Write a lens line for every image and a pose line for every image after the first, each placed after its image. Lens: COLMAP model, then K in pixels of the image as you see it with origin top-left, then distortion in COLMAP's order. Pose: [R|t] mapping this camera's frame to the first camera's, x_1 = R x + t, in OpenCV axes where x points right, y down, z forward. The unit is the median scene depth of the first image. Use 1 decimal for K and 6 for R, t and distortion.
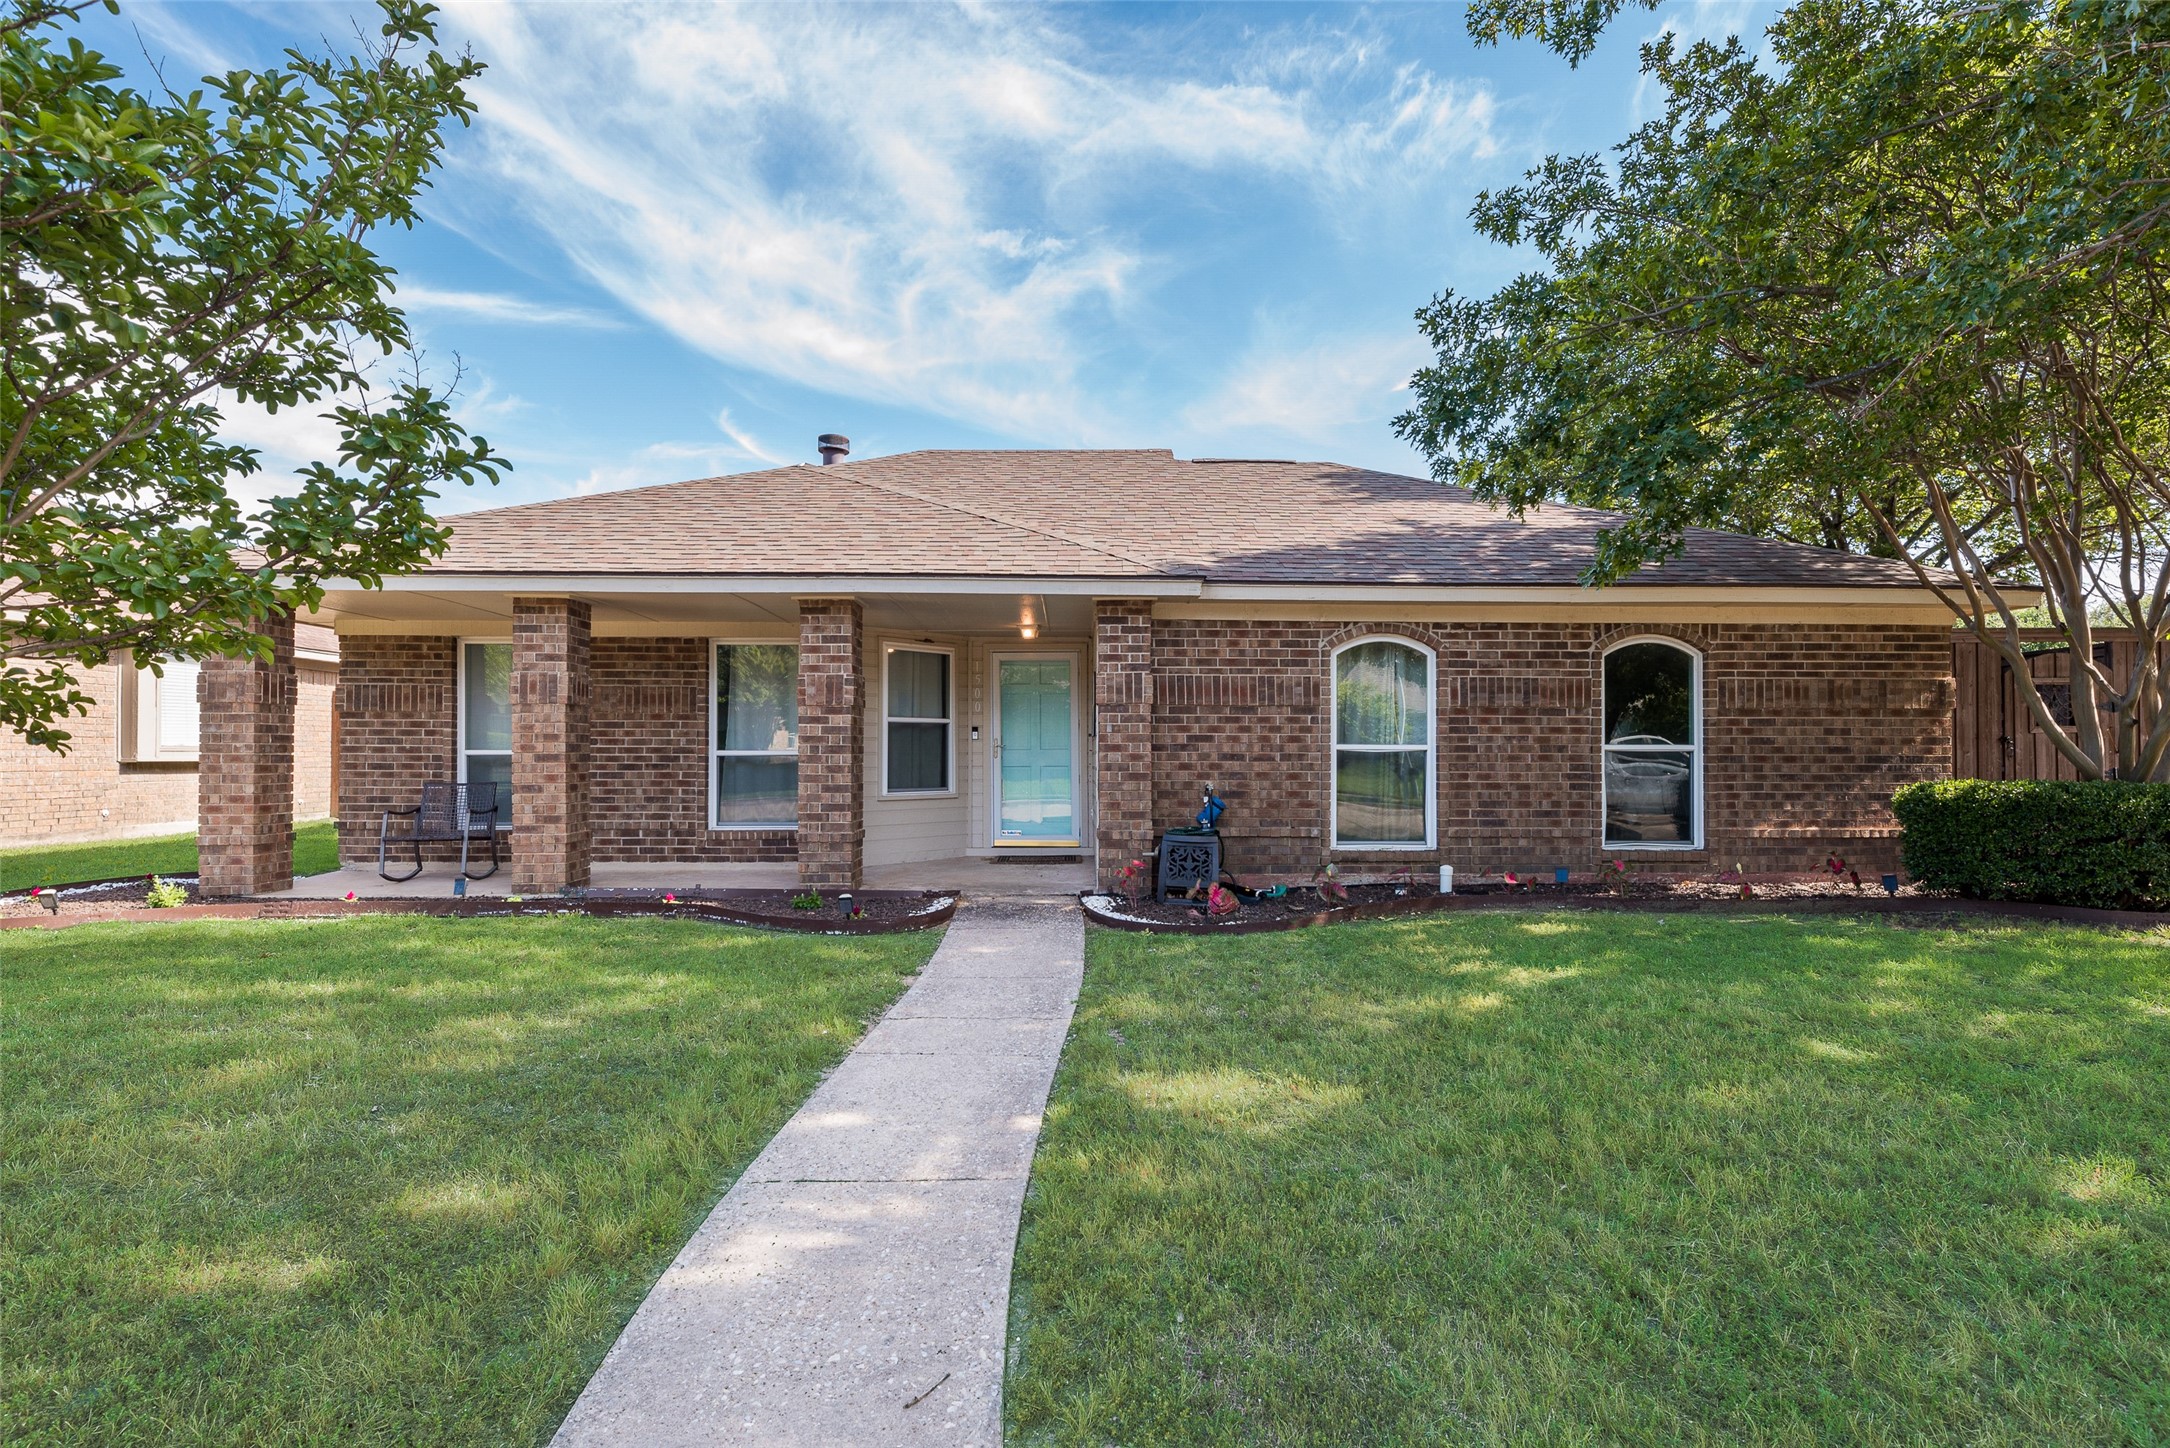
lens RADIAL K [[887.6, 0, 1085.0], [0, 887.6, 724.0], [0, 0, 1]] dist [0.000795, 0.000202]
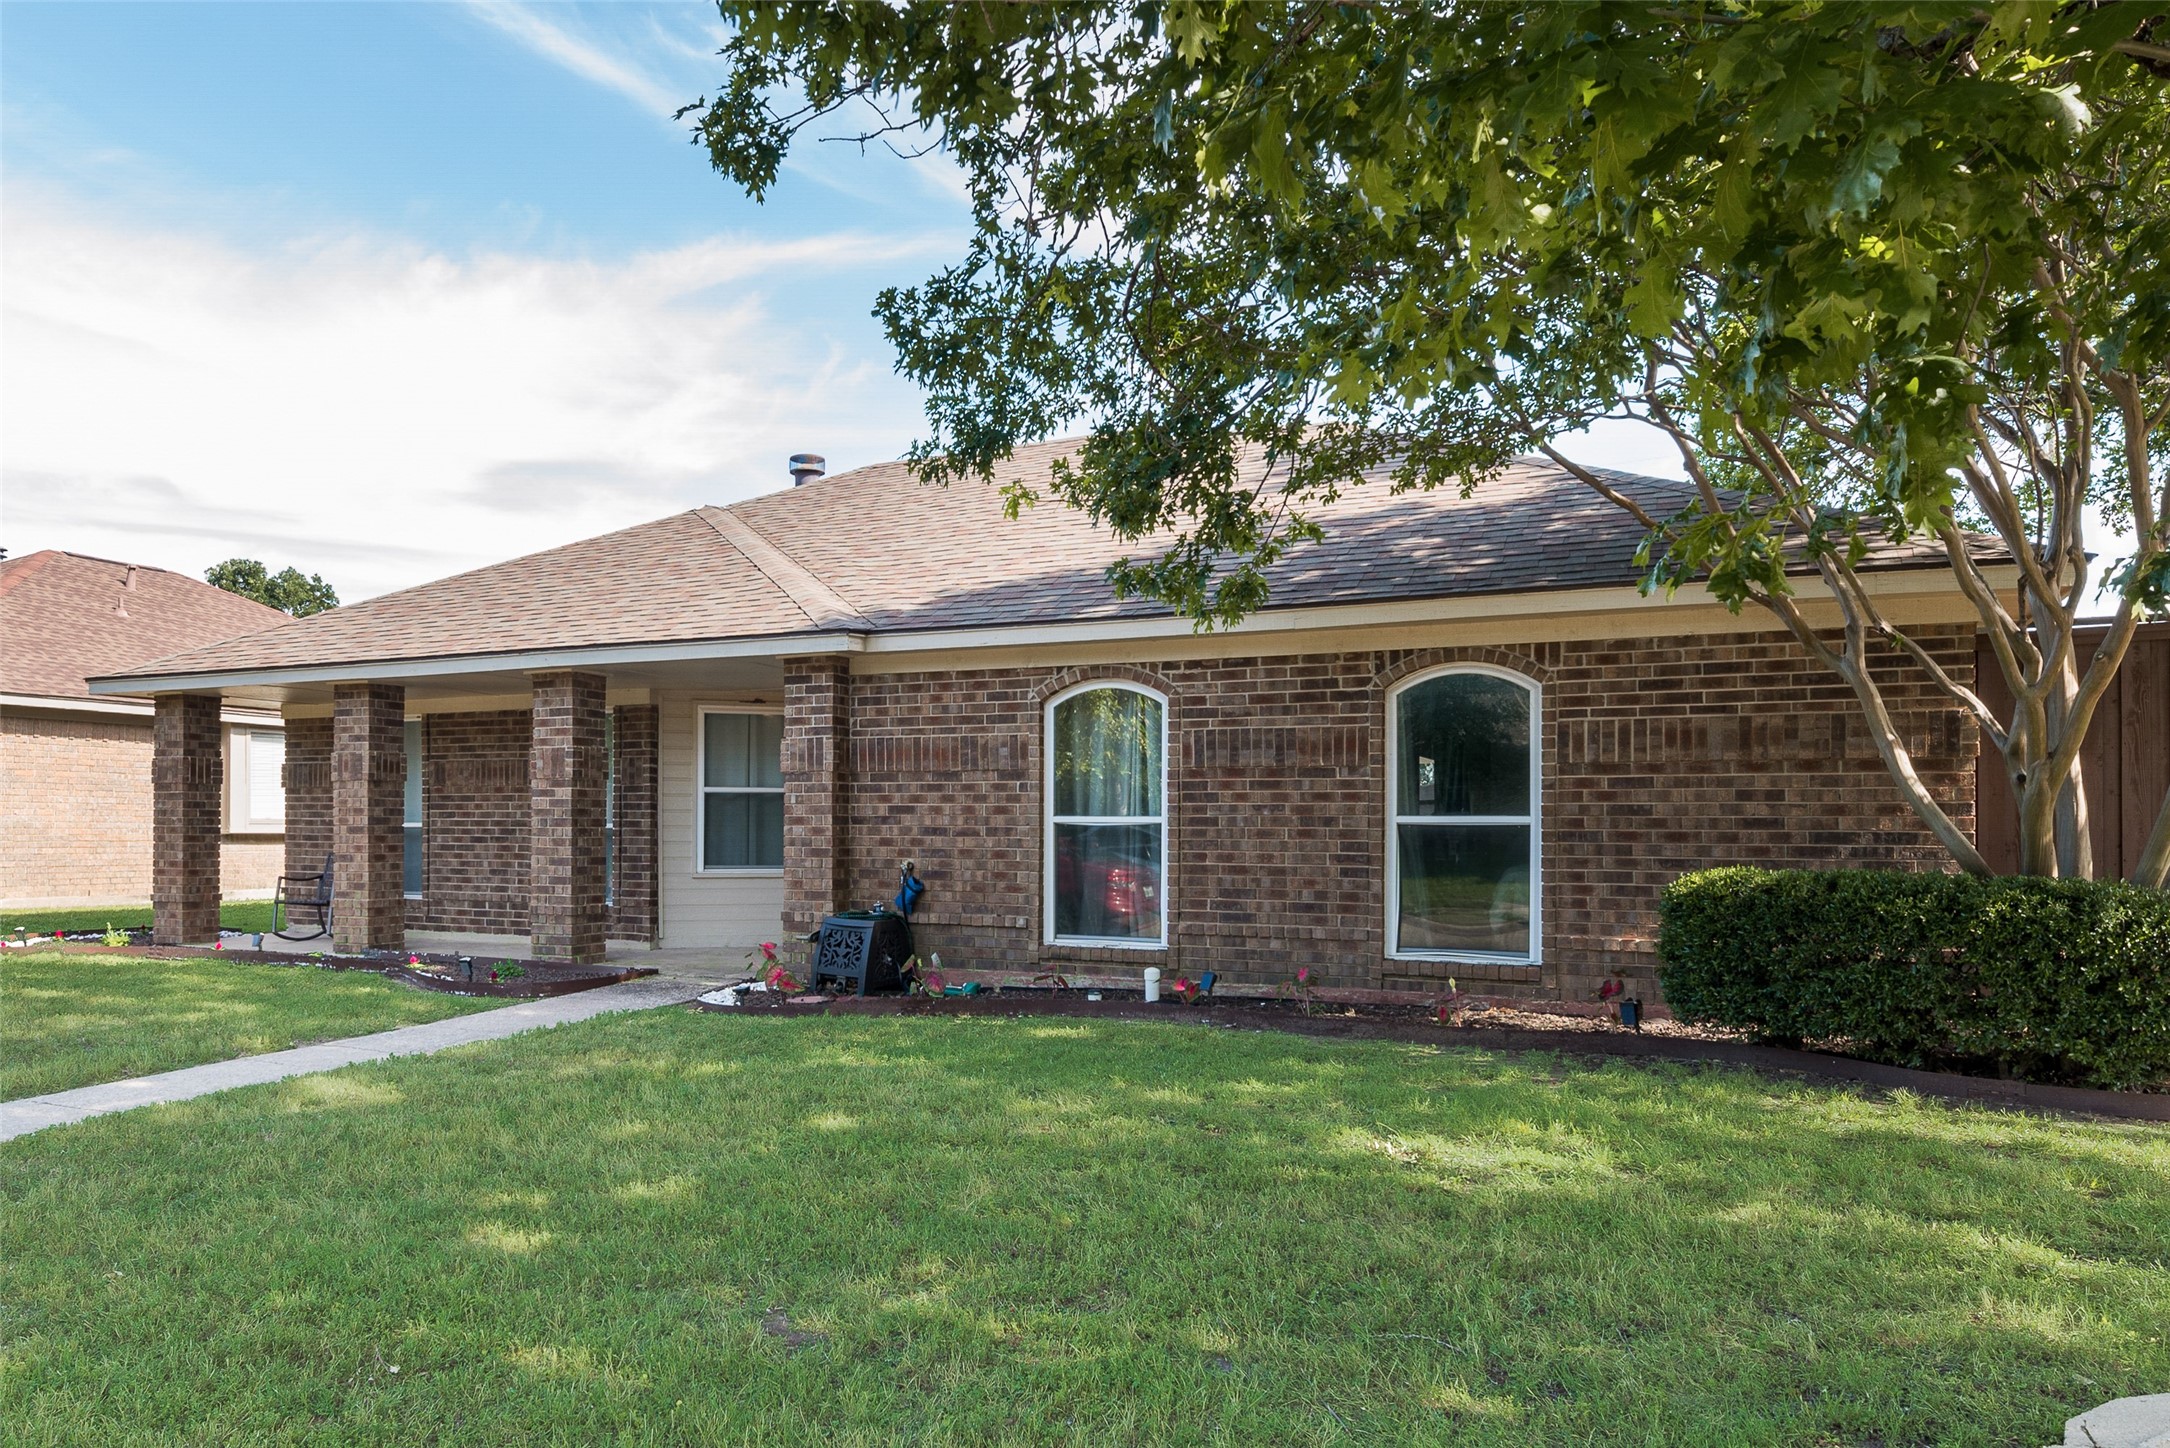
lens RADIAL K [[1397.7, 0, 1085.1], [0, 1397.7, 781.5], [0, 0, 1]] dist [0.001558, 0.000446]
pose [[0.901845, -0.012524, -0.431878, 0.865173], [0.012193, 0.999919, -0.003535, -0.004184], [0.431888, -0.002078, 0.901925, -0.152258]]
